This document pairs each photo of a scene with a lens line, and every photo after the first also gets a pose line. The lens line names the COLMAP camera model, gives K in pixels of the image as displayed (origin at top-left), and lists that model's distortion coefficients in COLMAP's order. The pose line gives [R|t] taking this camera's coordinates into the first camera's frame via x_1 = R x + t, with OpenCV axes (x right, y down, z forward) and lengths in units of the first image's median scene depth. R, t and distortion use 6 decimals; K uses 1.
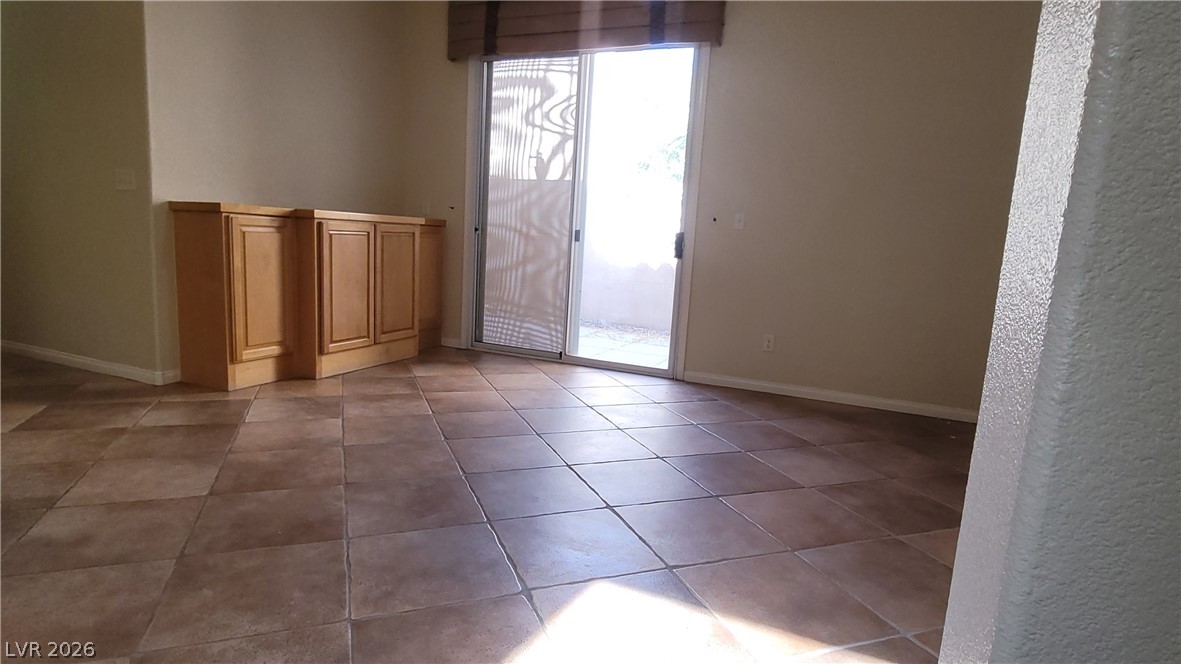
lens RADIAL K [[629.7, 0, 585.2], [0, 629.7, 341.7], [0, 0, 1]] dist [-0.004878, -0.000586]
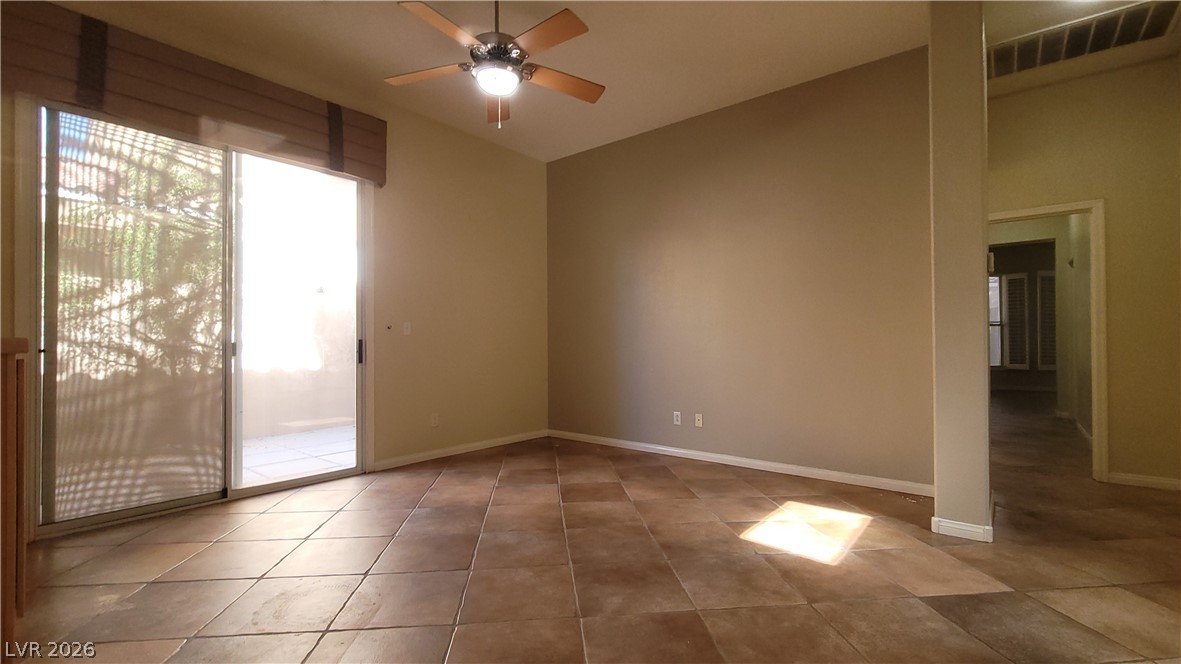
lens RADIAL K [[506.4, 0, 589.3], [0, 506.4, 336.2], [0, 0, 1]] dist [-0.008394, 0.002213]
pose [[0.268715, -0.048262, 0.962010, -0.572633], [0.174548, 0.984648, 0.000641, -0.104394], [-0.947272, 0.167745, 0.273014, 0.357120]]
